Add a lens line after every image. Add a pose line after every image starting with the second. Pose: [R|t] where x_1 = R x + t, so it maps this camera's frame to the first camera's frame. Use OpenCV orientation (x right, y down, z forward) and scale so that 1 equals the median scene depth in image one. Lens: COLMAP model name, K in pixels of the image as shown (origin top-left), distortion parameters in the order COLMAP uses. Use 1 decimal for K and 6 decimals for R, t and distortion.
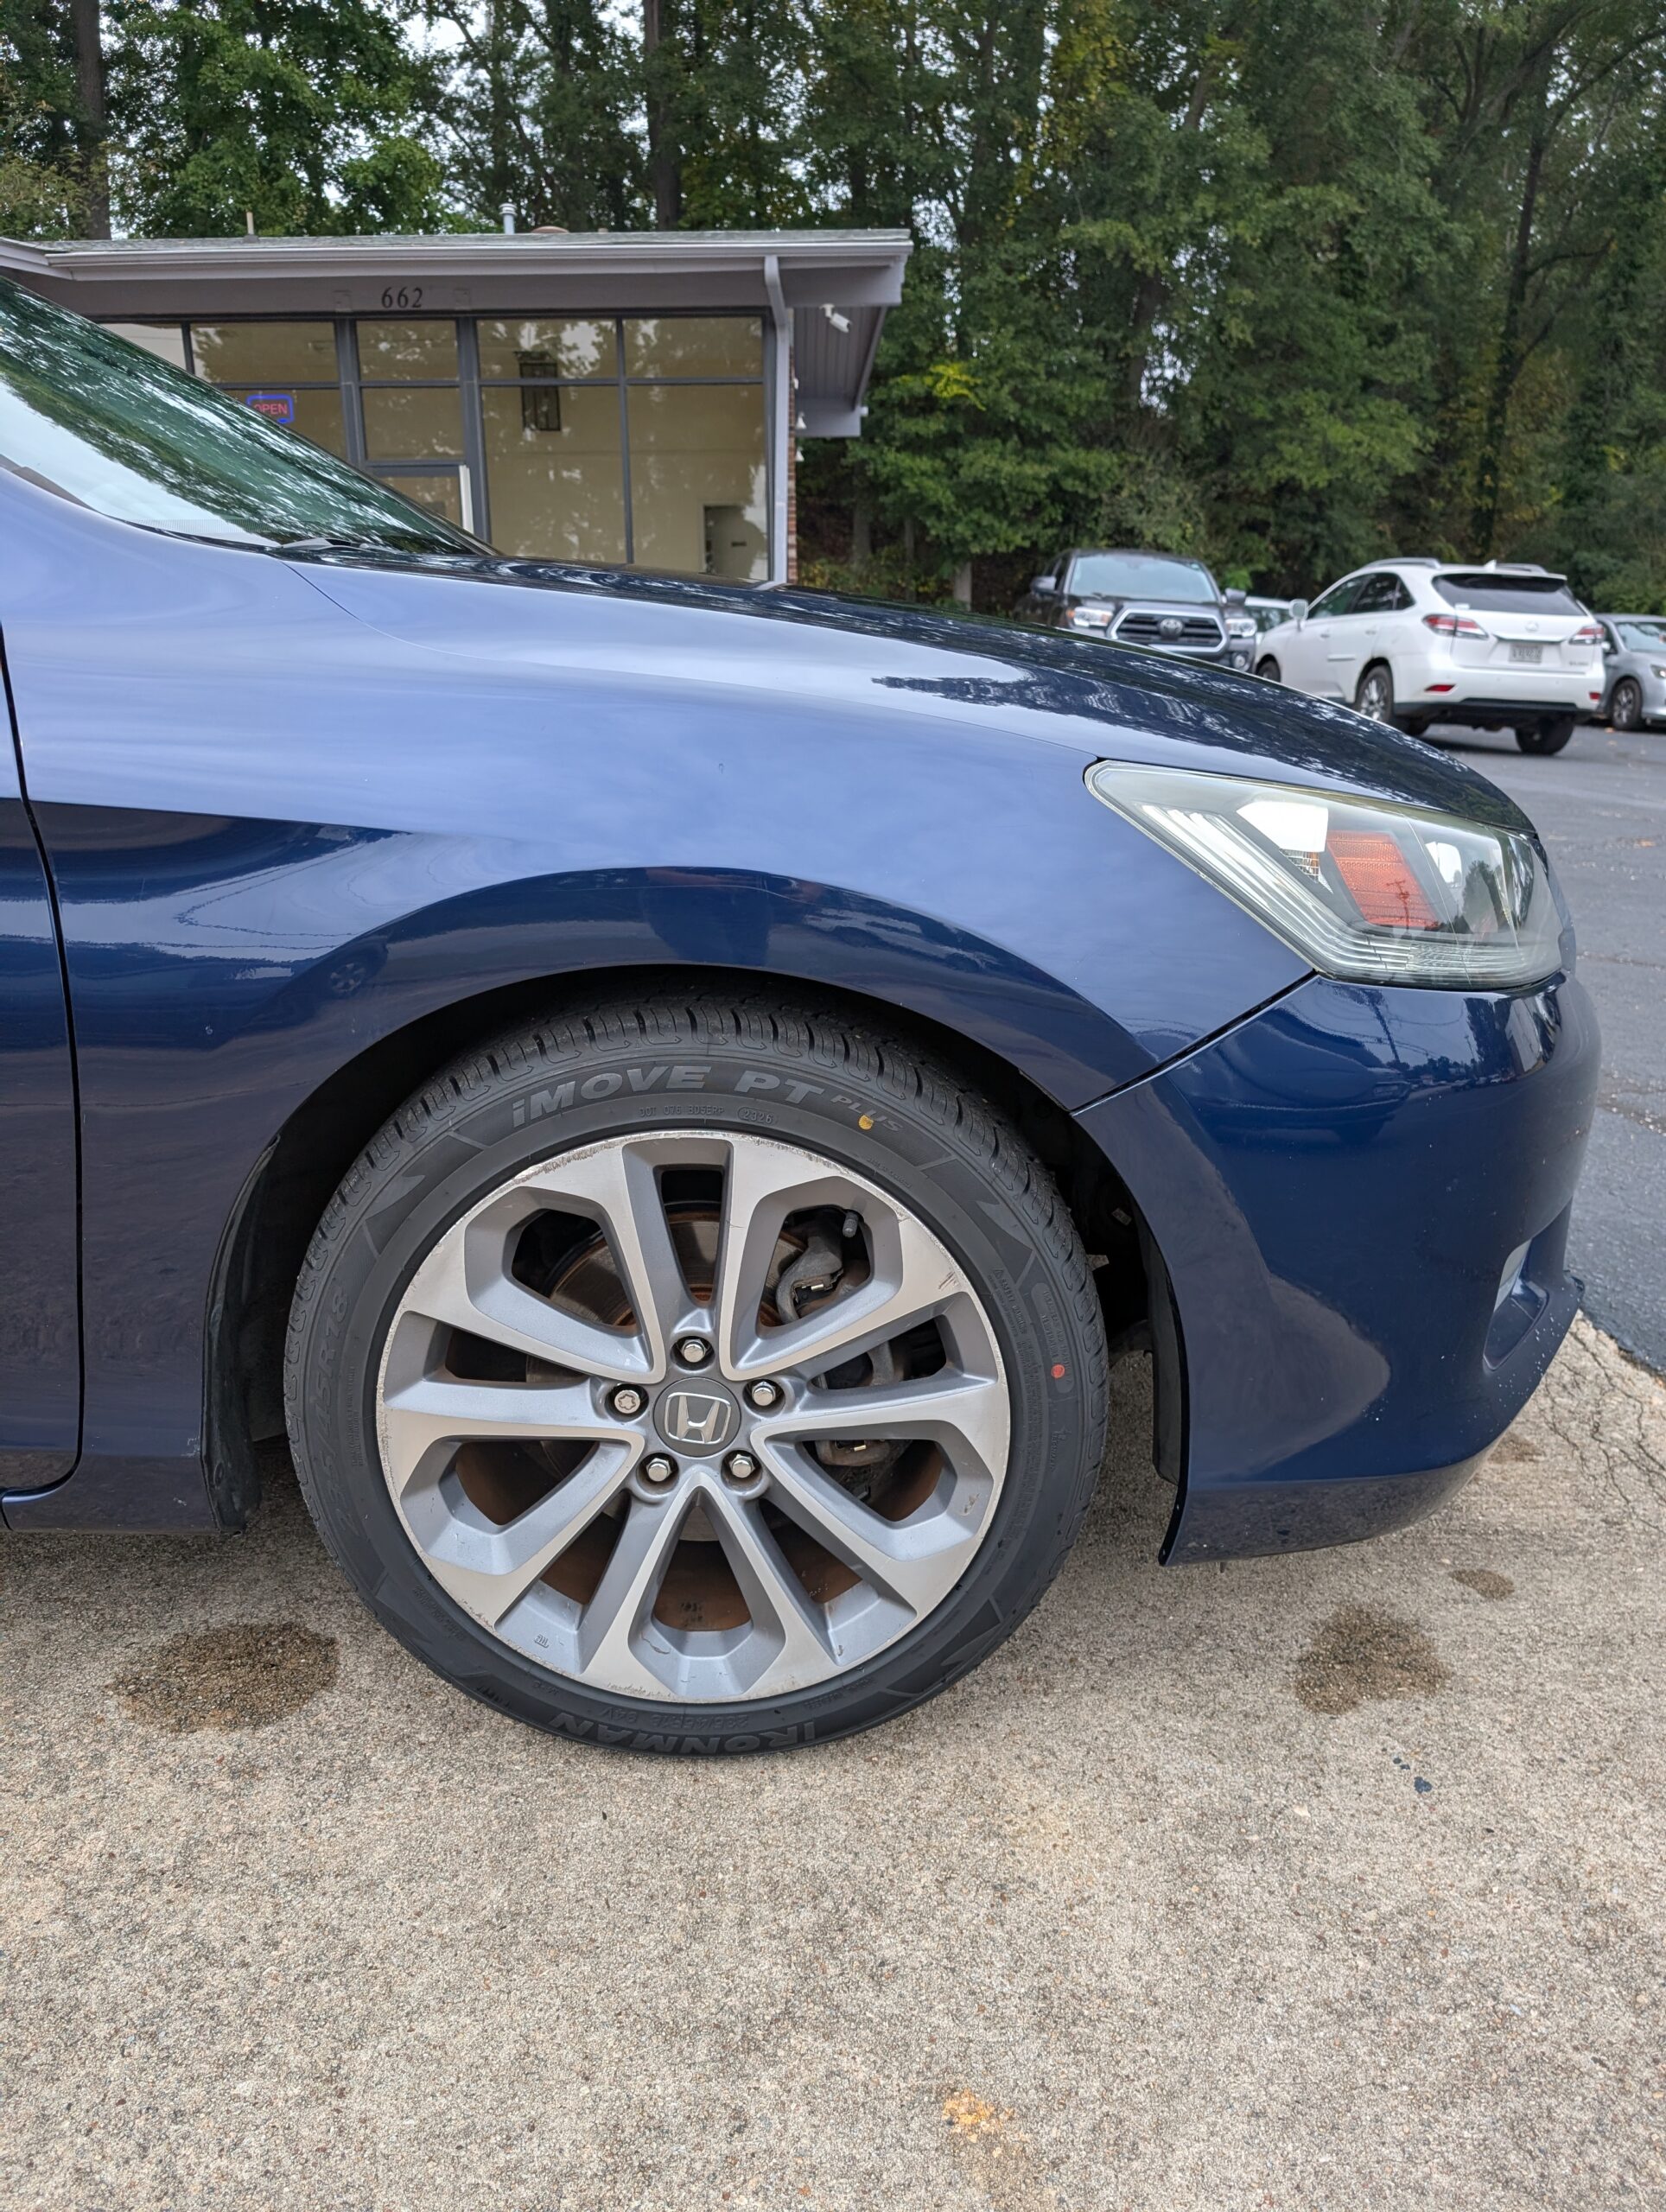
lens RADIAL K [[1610.7, 0, 831.5], [0, 1610.7, 1119.5], [0, 0, 1]] dist [0.003057, 0.003453]
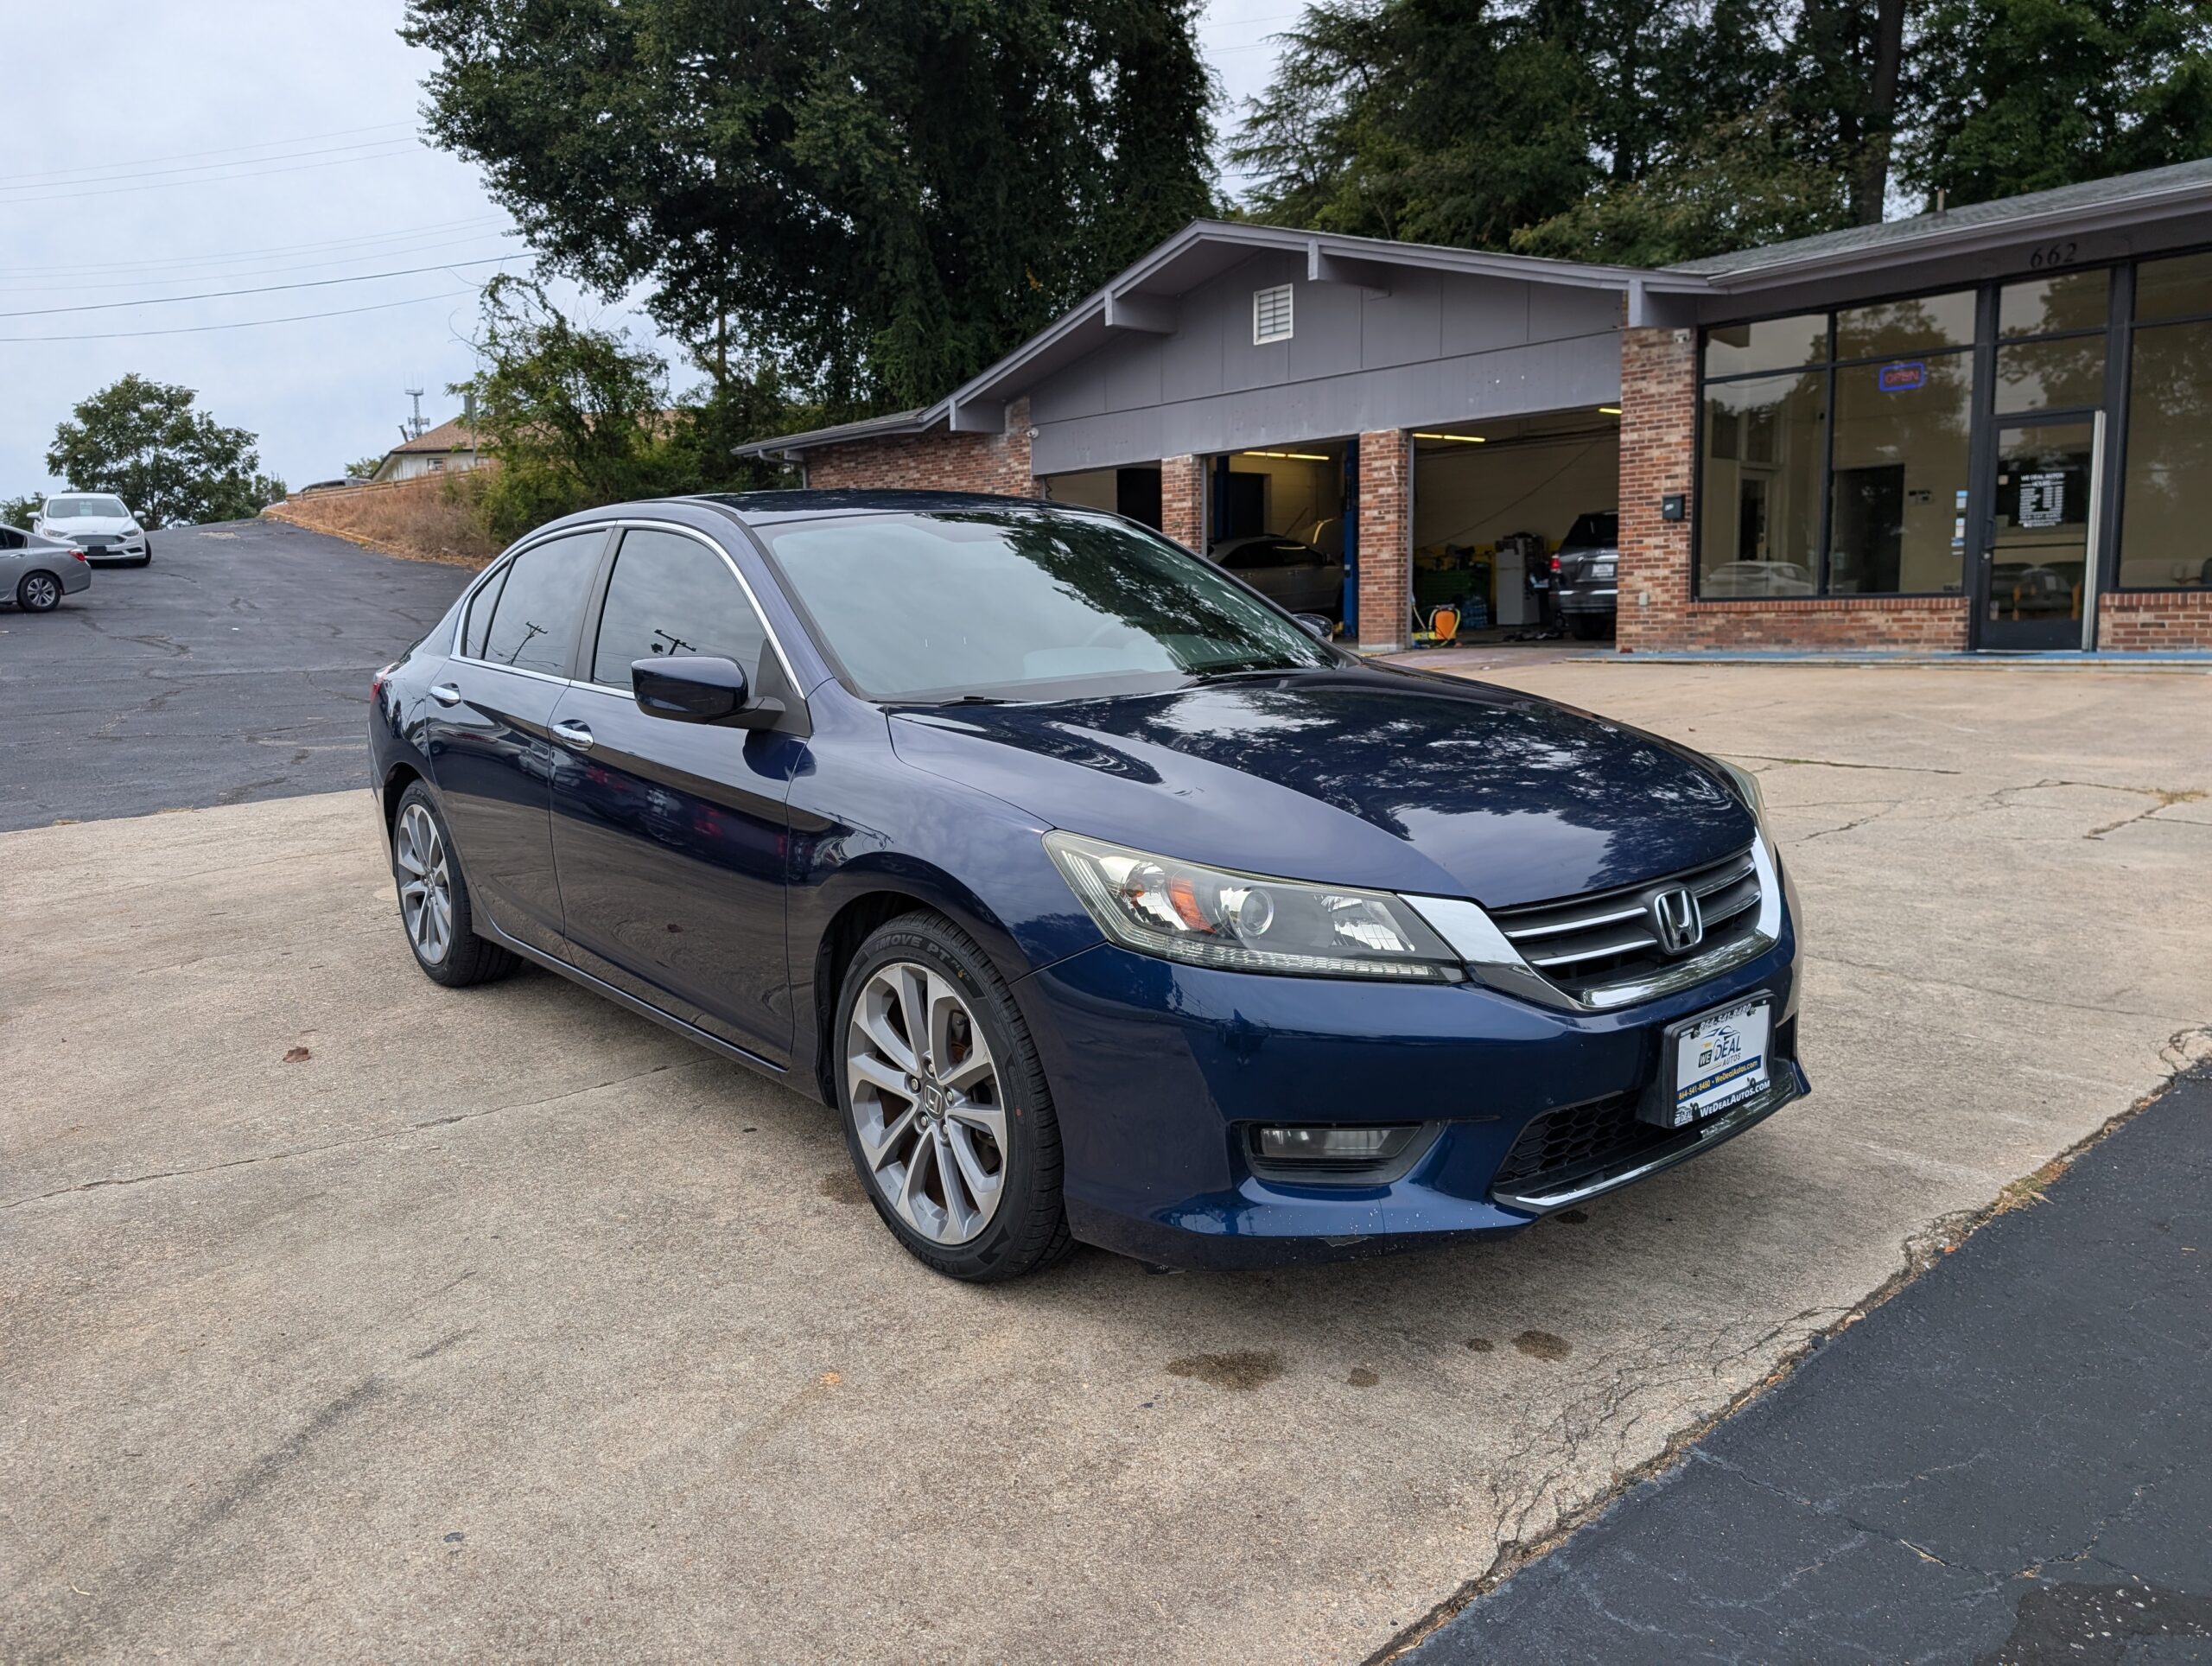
lens RADIAL K [[1611.2, 0, 1060.9], [0, 1611.2, 799.4], [0, 0, 1]] dist [0.009611, 0.011695]
pose [[0.626922, 0.087990, -0.774097, 0.074660], [-0.196595, 0.979314, -0.047902, -0.006449], [0.753869, 0.182214, 0.631252, -0.014922]]
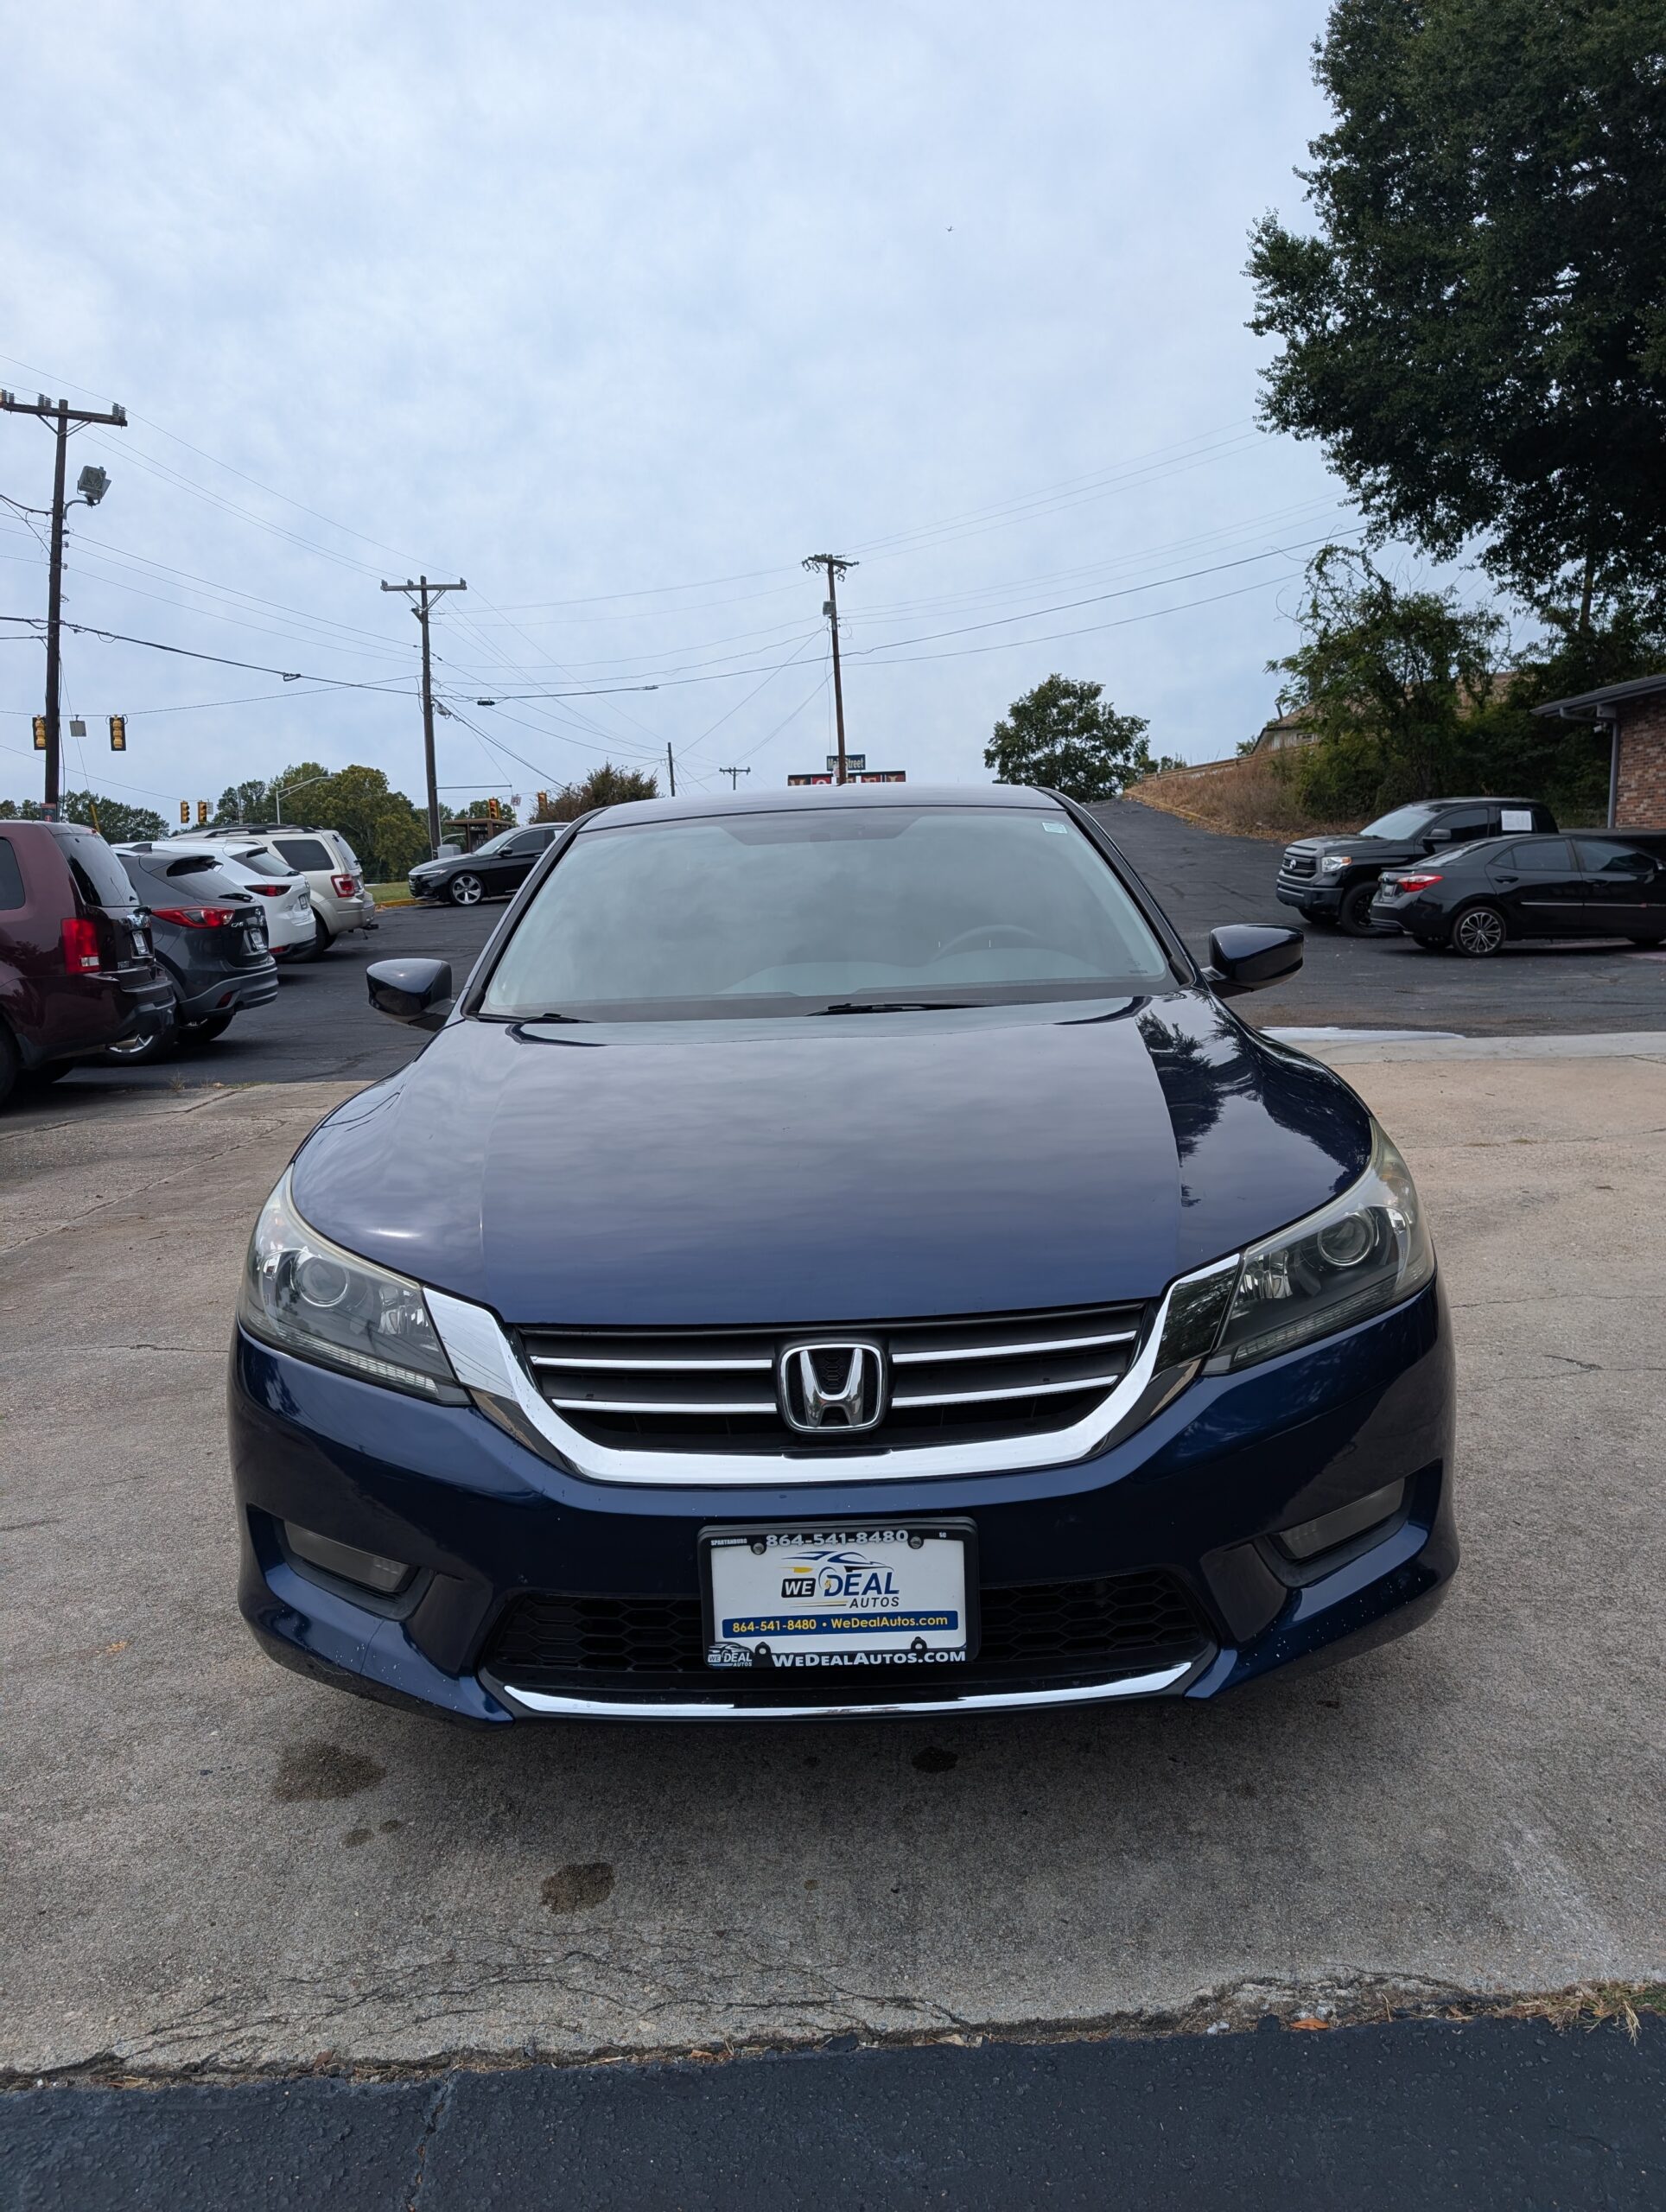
lens RADIAL K [[1610.7, 0, 873.4], [0, 1610.7, 1098.2], [0, 0, 1]] dist [0.009719, -0.005709]
pose [[-0.020557, 0.134184, -0.990743, 0.089113], [-0.258465, 0.956553, 0.134916, -0.031282], [0.965802, 0.258846, 0.015018, 0.067555]]
